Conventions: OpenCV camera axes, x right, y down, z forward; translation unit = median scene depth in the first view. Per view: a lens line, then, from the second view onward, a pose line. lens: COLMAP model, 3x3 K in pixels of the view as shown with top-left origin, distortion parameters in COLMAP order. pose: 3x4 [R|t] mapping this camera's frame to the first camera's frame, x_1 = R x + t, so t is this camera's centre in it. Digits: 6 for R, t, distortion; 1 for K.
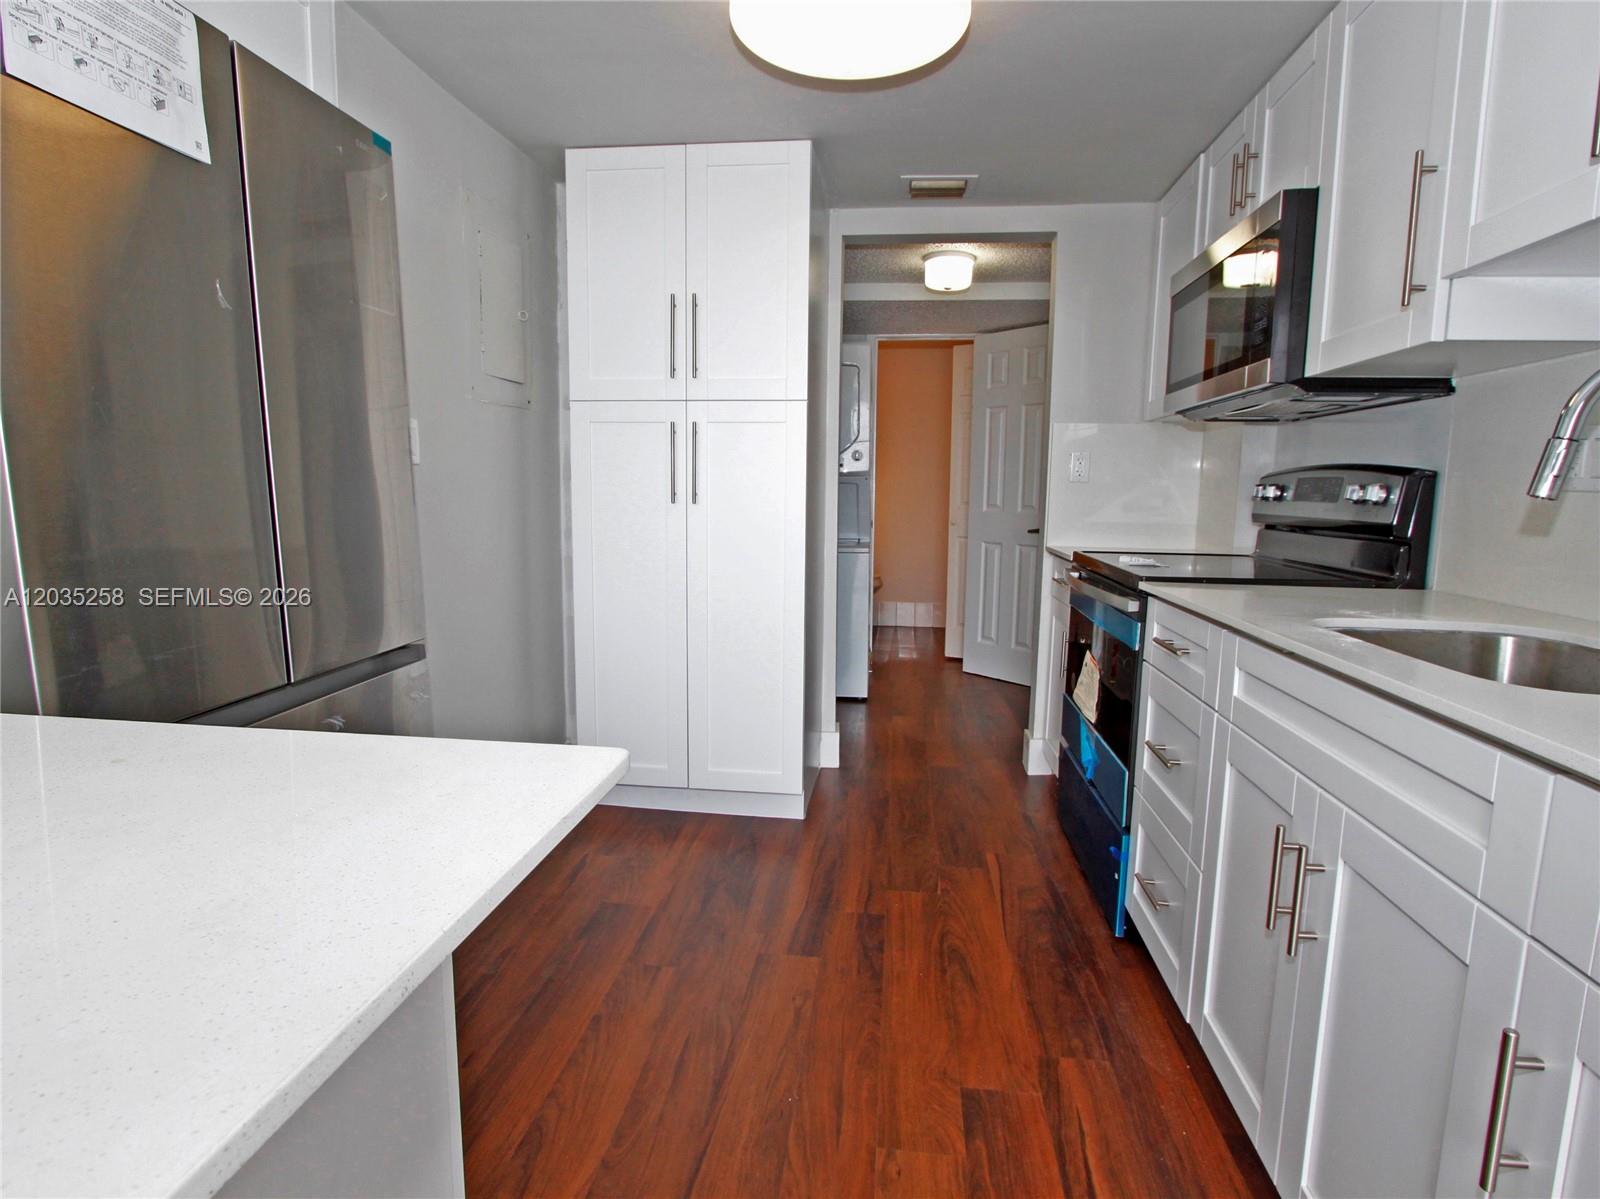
lens RADIAL K [[831.5, 0, 805.0], [0, 831.5, 595.9], [0, 0, 1]] dist [-0.023152, 0.000481]
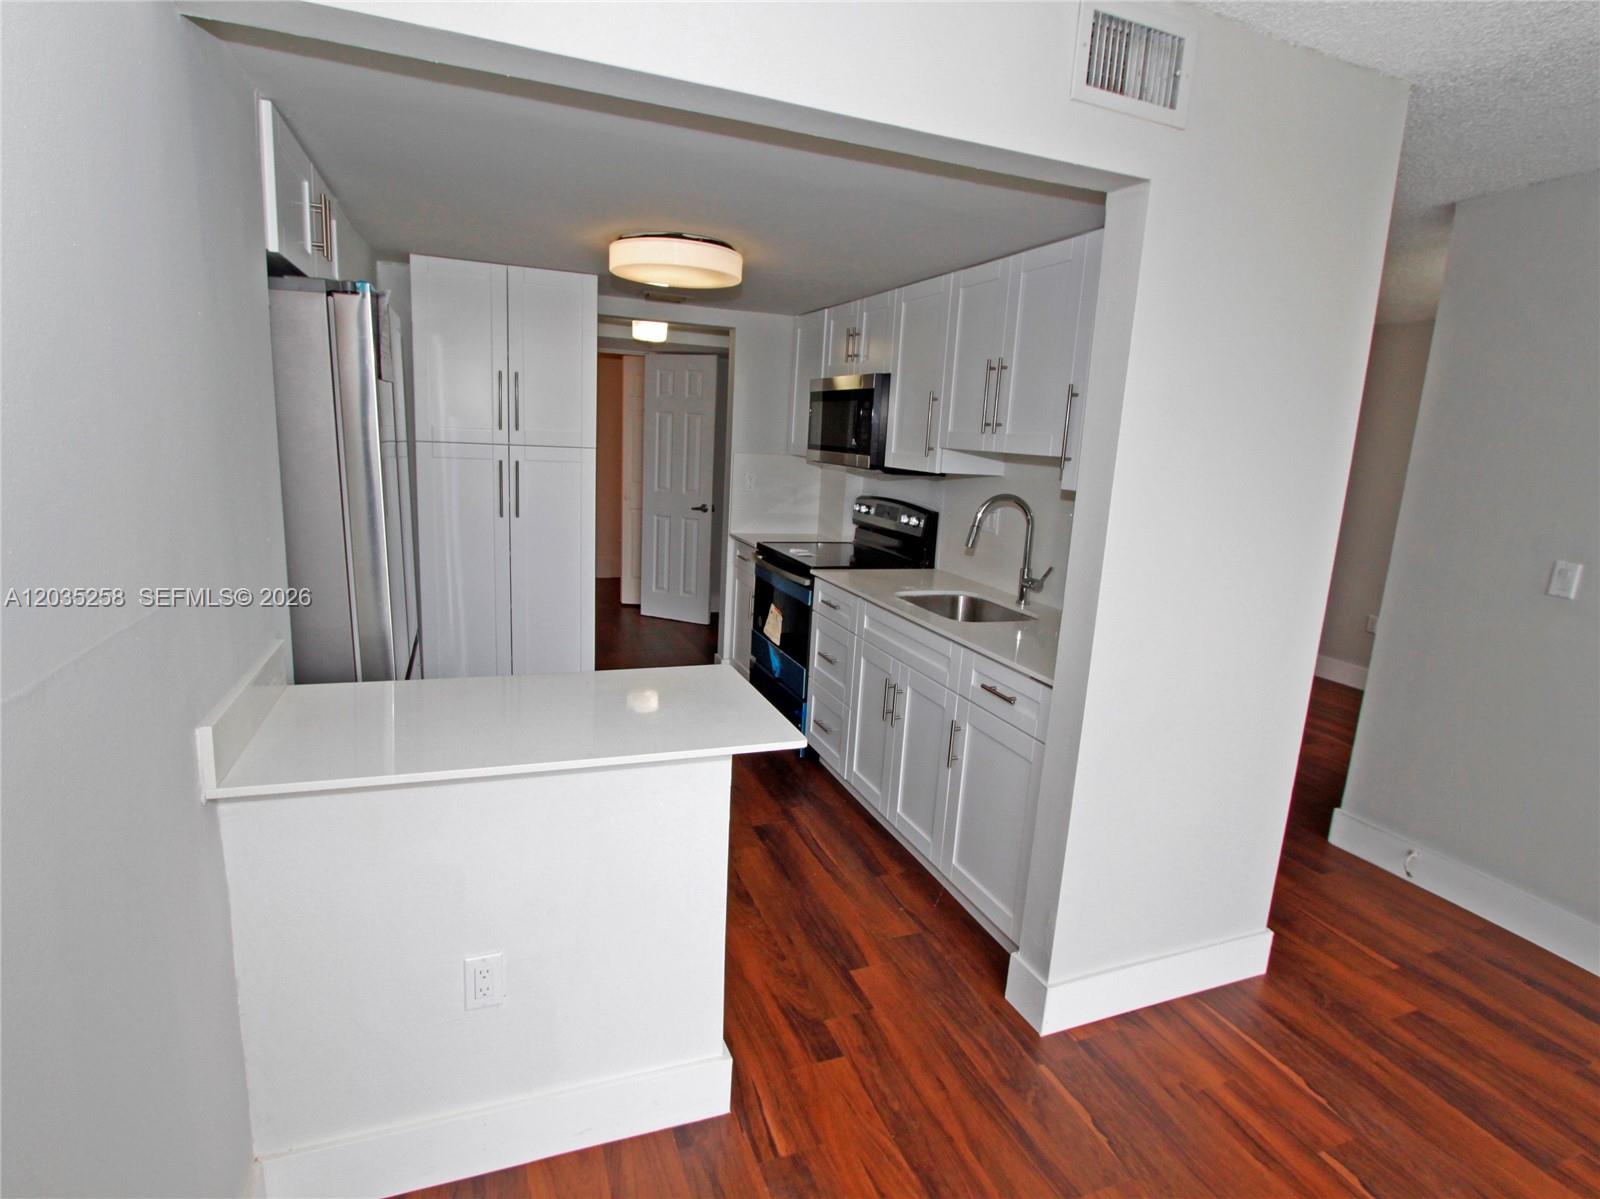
lens RADIAL K [[831.5, 0, 805.0], [0, 831.5, 595.9], [0, 0, 1]] dist [-0.023152, 0.000481]
pose [[0.882537, -0.057486, 0.466715, -0.499117], [0.018900, 0.996034, 0.086944, -0.122248], [-0.469862, -0.067910, 0.880124, -0.675859]]
